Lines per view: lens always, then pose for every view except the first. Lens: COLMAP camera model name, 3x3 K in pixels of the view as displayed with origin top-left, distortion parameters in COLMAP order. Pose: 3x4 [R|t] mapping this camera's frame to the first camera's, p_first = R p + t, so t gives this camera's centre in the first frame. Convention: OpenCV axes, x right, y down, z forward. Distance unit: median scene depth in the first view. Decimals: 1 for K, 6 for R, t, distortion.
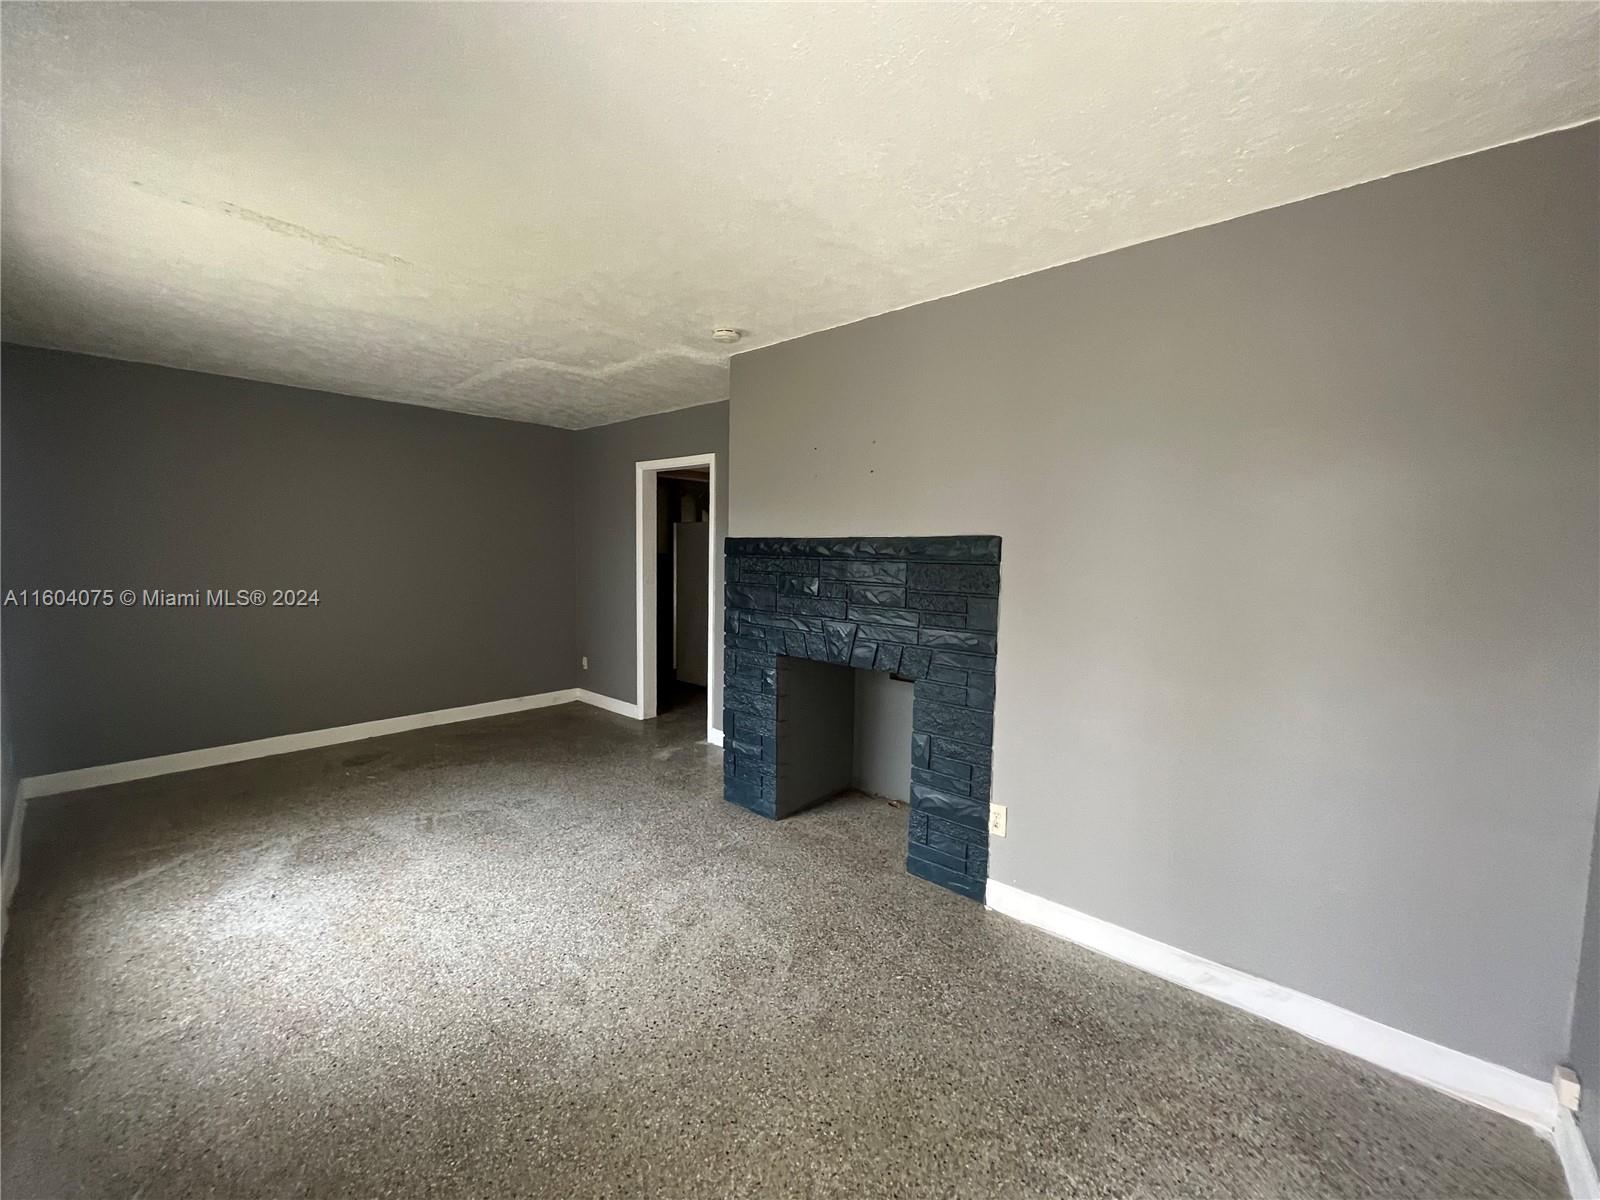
lens RADIAL K [[648.6, 0, 797.4], [0, 648.6, 600.9], [0, 0, 1]] dist [-0.001577, -0.000140]
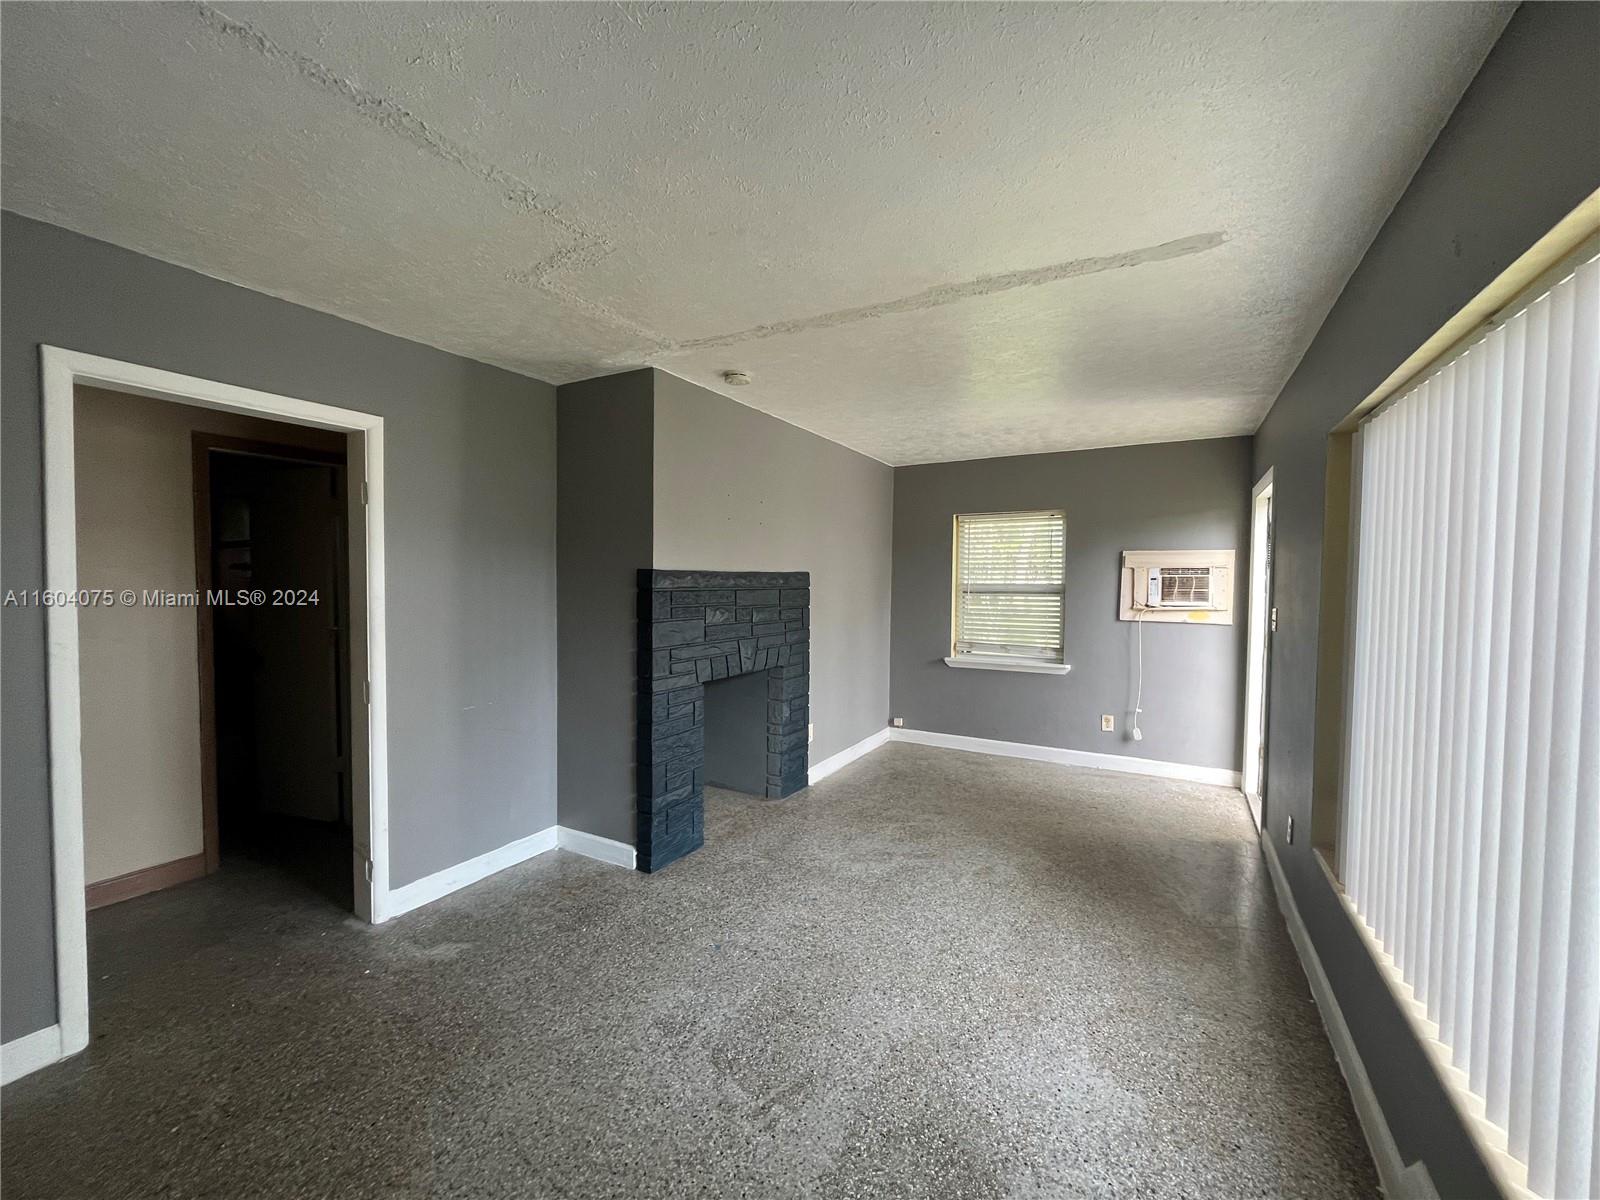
lens RADIAL K [[648.6, 0, 797.4], [0, 648.6, 600.9], [0, 0, 1]] dist [-0.001577, -0.000140]
pose [[-0.208892, -0.051267, 0.976594, -1.335535], [0.067405, 0.995495, 0.066677, -0.134039], [-0.975613, 0.079755, -0.204495, 1.313742]]
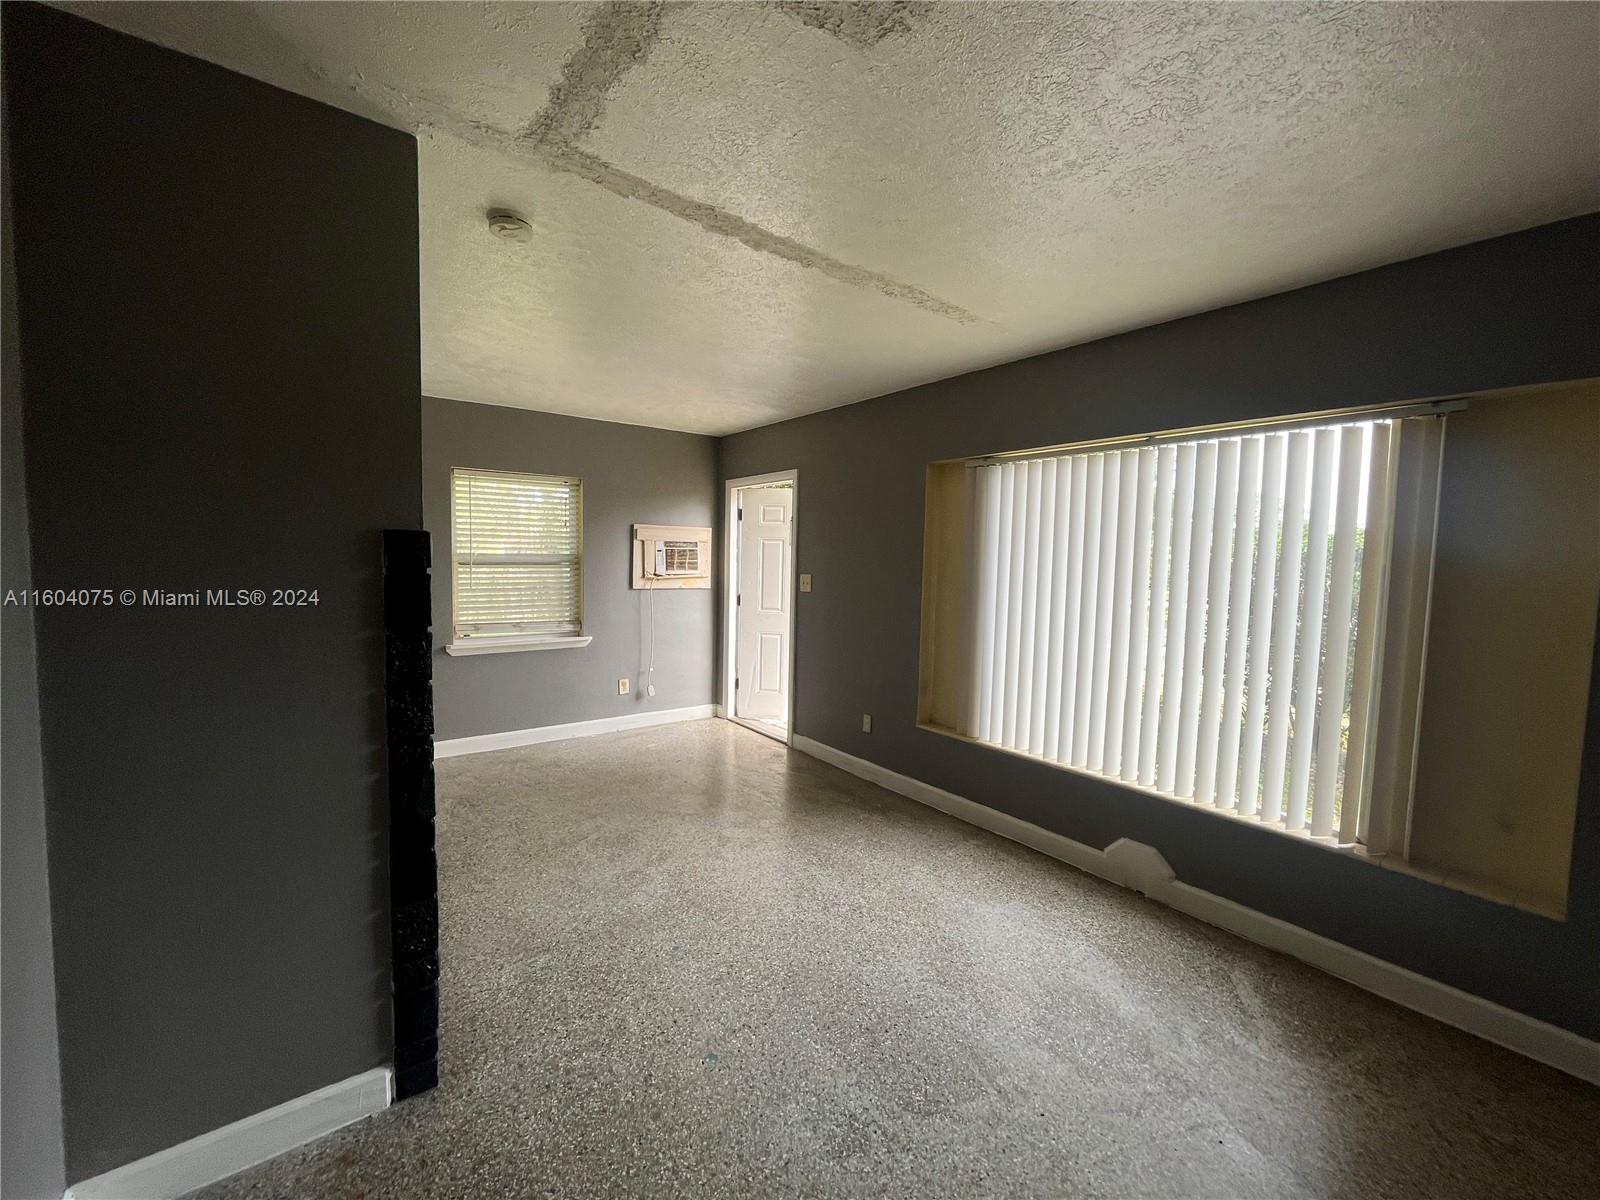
lens RADIAL K [[648.6, 0, 797.4], [0, 648.6, 600.9], [0, 0, 1]] dist [-0.001577, -0.000140]
pose [[-0.980049, -0.049007, 0.192620, -0.611070], [-0.019863, 0.988423, 0.150416, -0.165317], [-0.197761, 0.143589, -0.969677, 1.861112]]
